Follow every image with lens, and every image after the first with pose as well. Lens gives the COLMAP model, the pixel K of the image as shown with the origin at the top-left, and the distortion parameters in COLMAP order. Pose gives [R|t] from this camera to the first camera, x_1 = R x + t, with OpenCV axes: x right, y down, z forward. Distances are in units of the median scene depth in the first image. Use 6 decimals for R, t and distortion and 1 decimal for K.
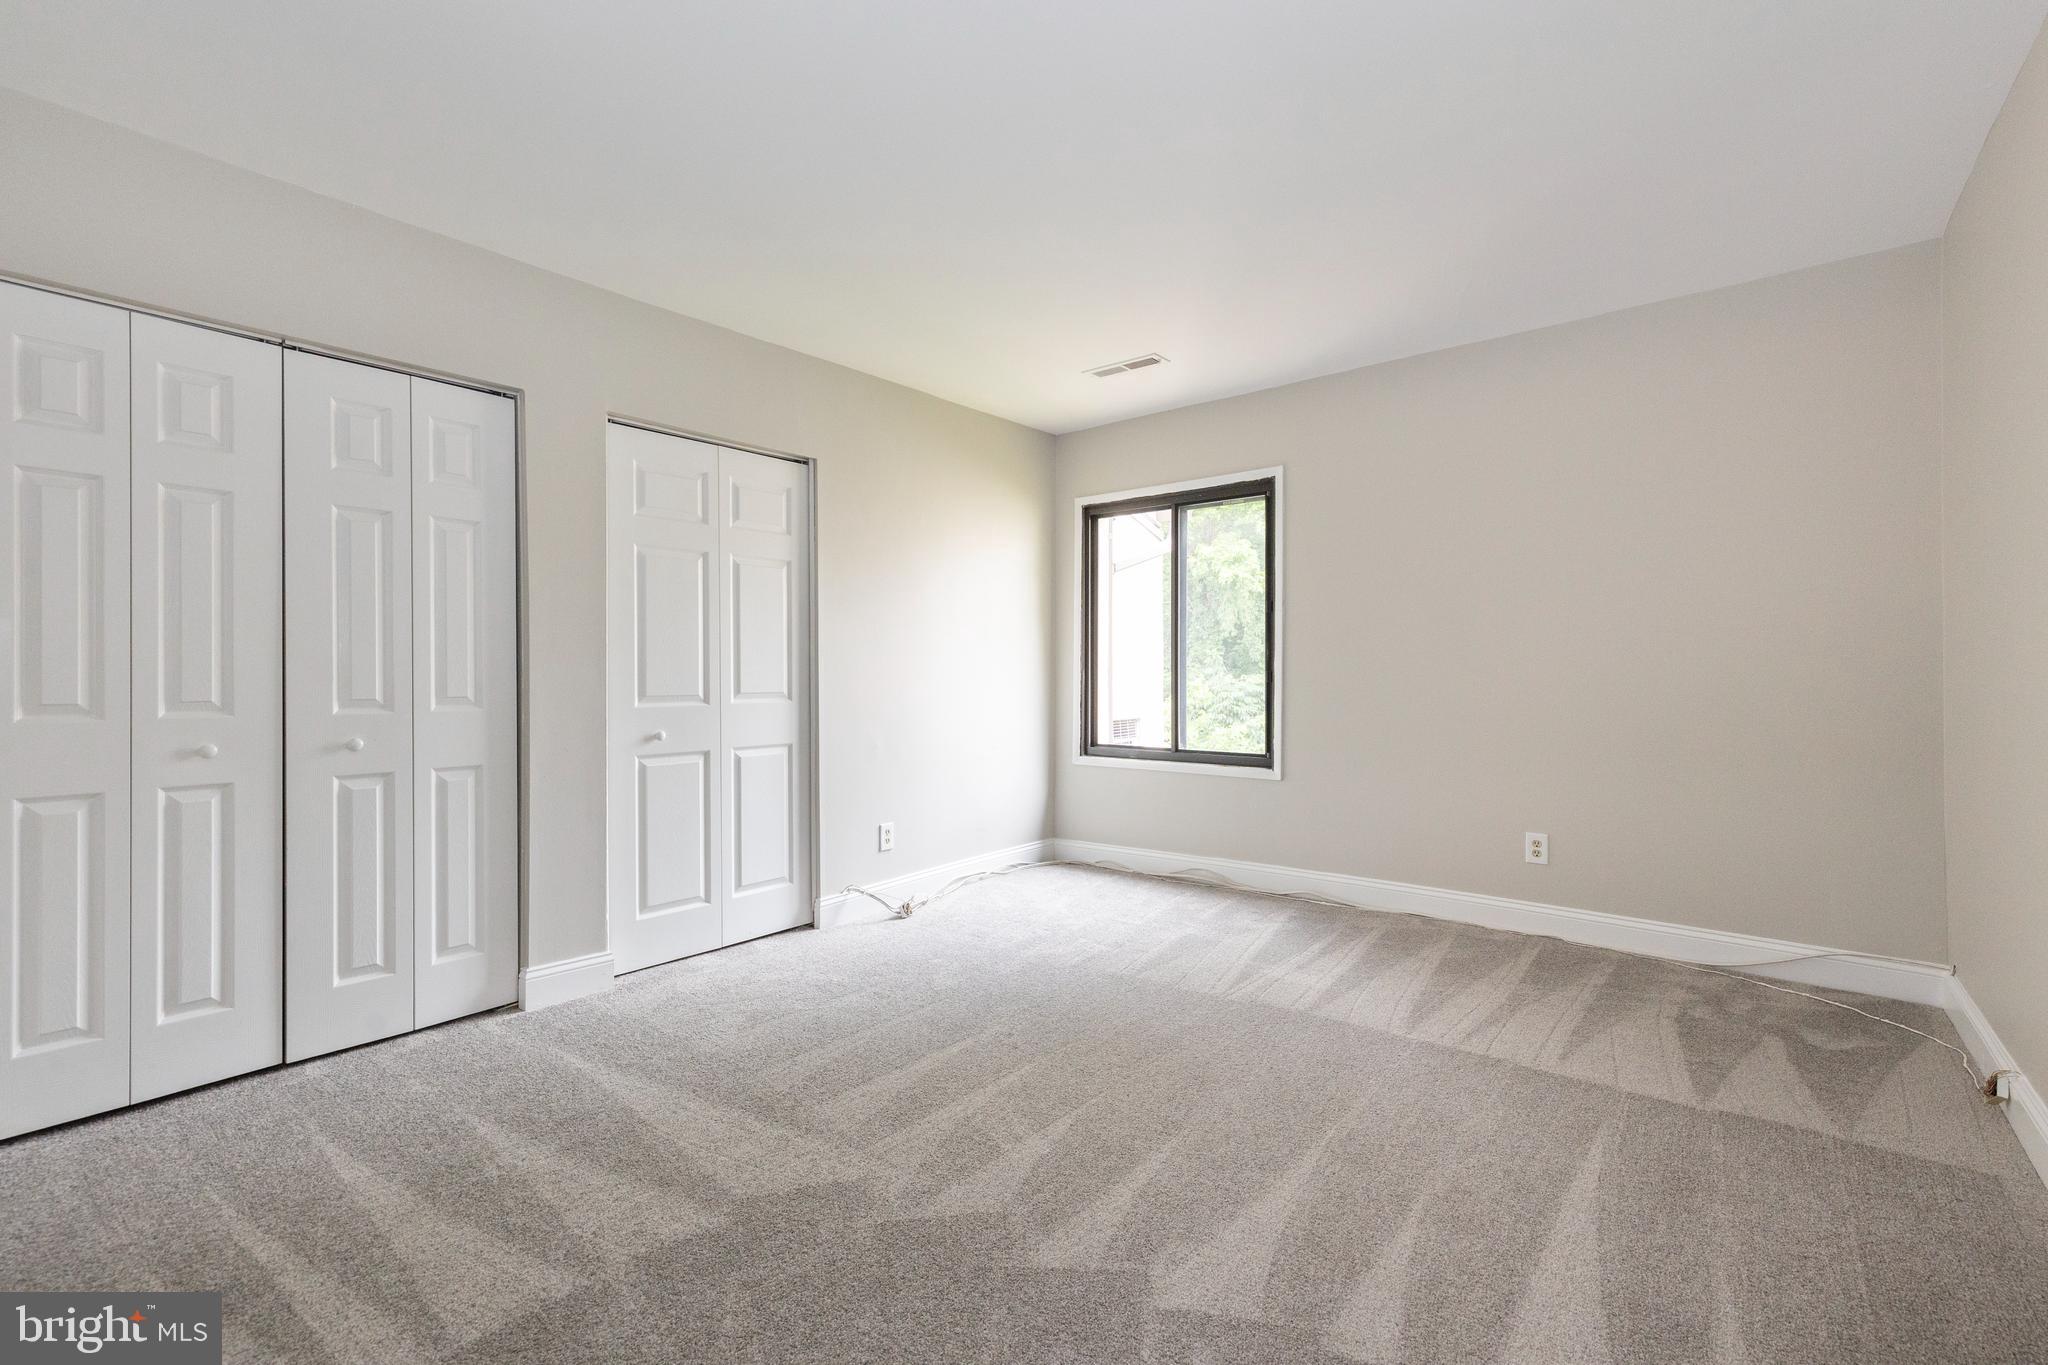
lens RADIAL K [[873.7, 0, 1017.3], [0, 873.7, 672.2], [0, 0, 1]] dist [-0.002003, 0.001374]
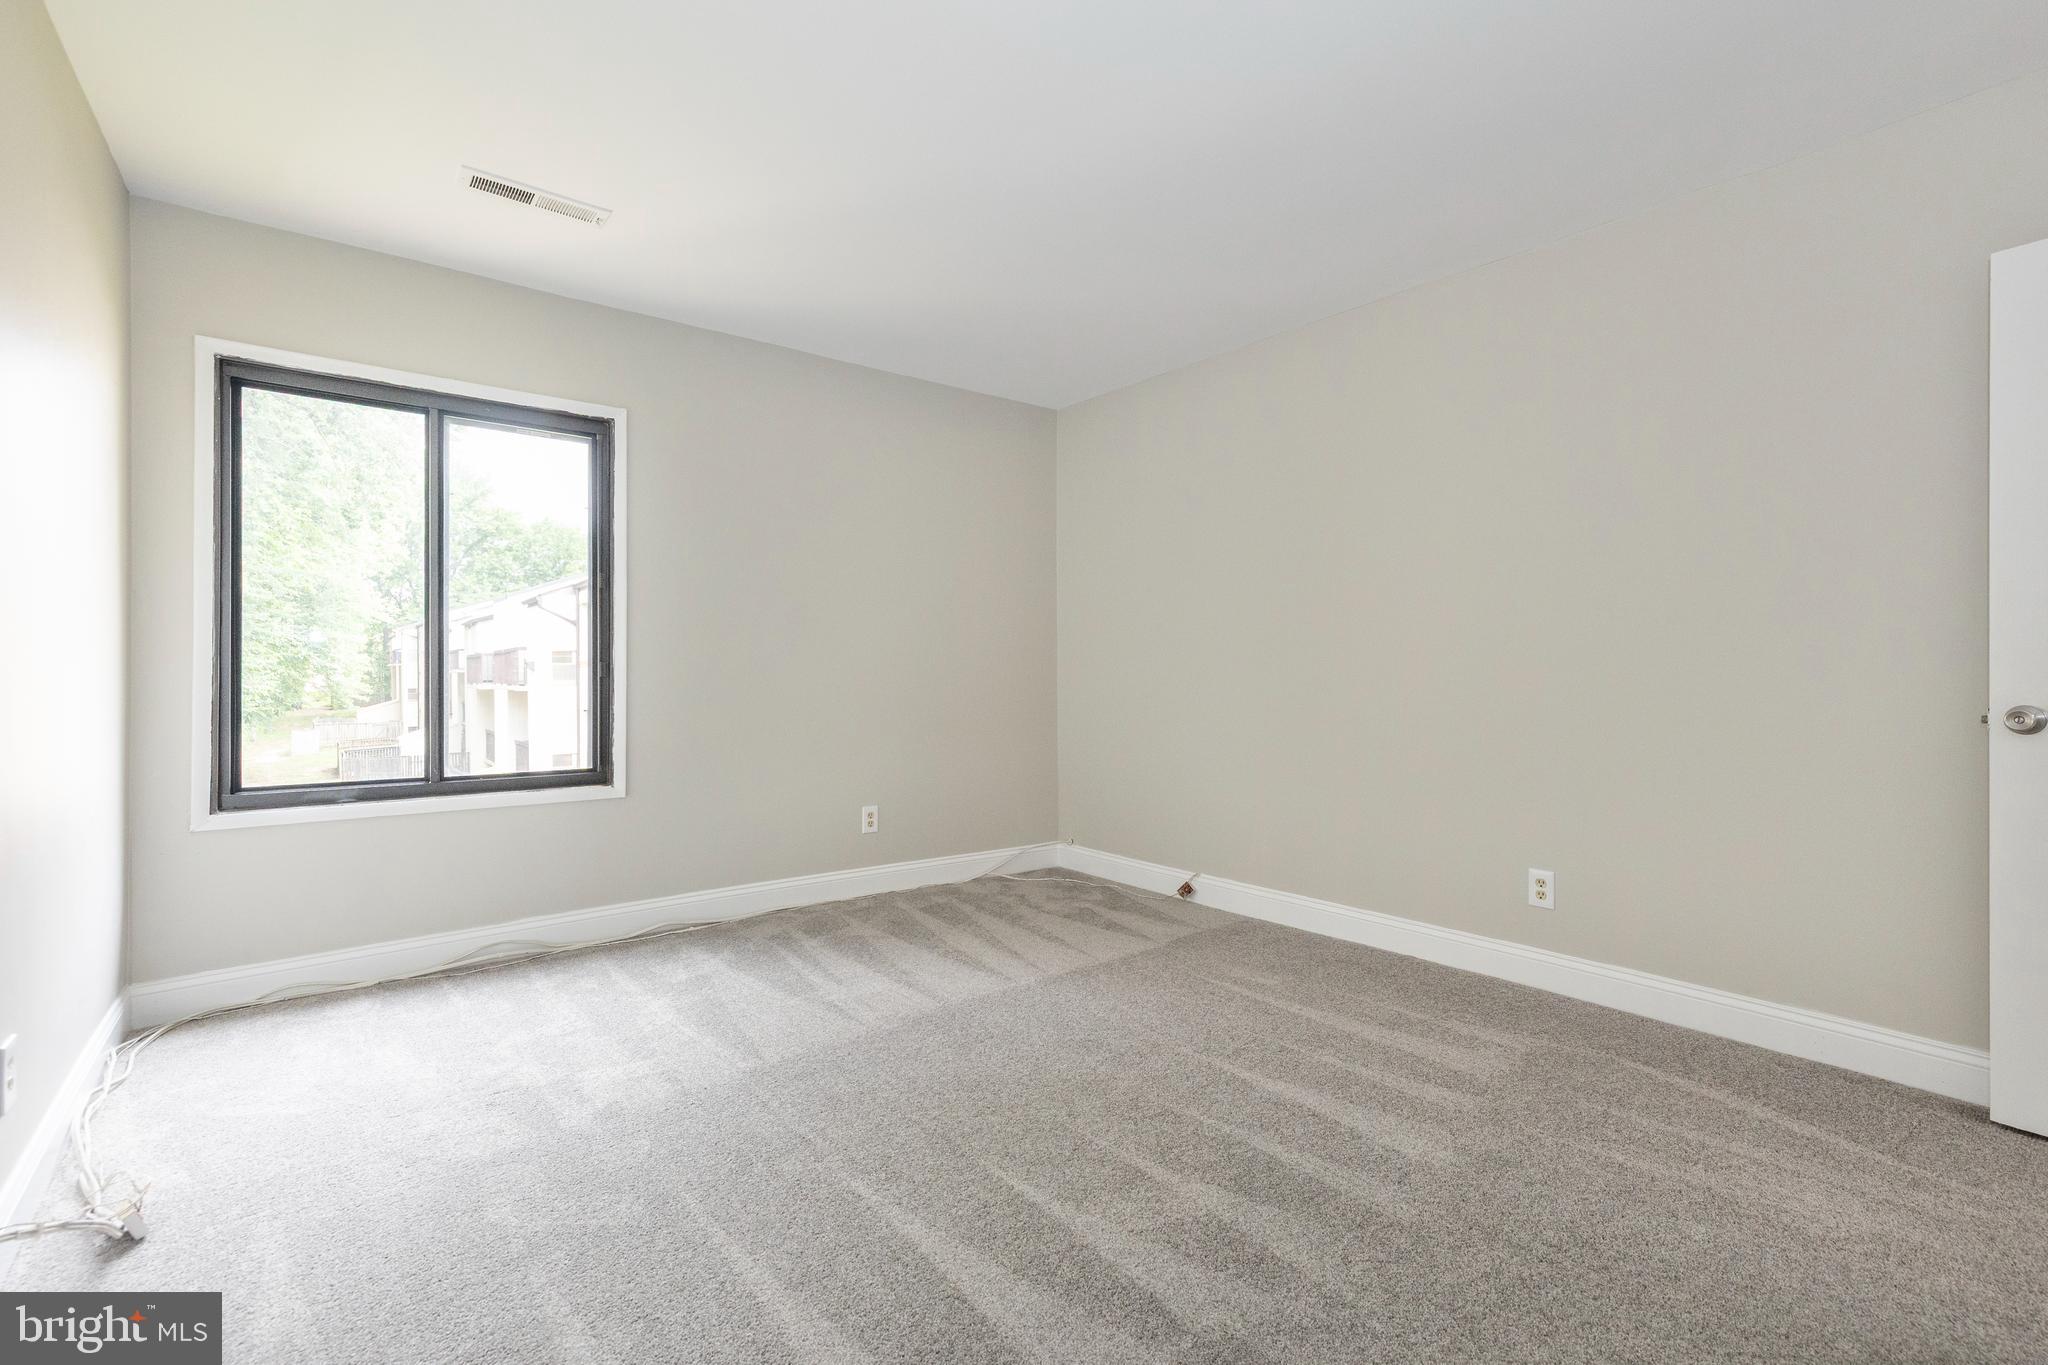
lens RADIAL K [[873.7, 0, 1012.9], [0, 873.7, 677.2], [0, 0, 1]] dist [-0.002003, 0.001374]
pose [[0.243873, 0.004766, 0.969795, -0.445942], [0.005773, 0.999963, -0.006366, 0.023321], [-0.969790, 0.007151, 0.243837, 0.517007]]
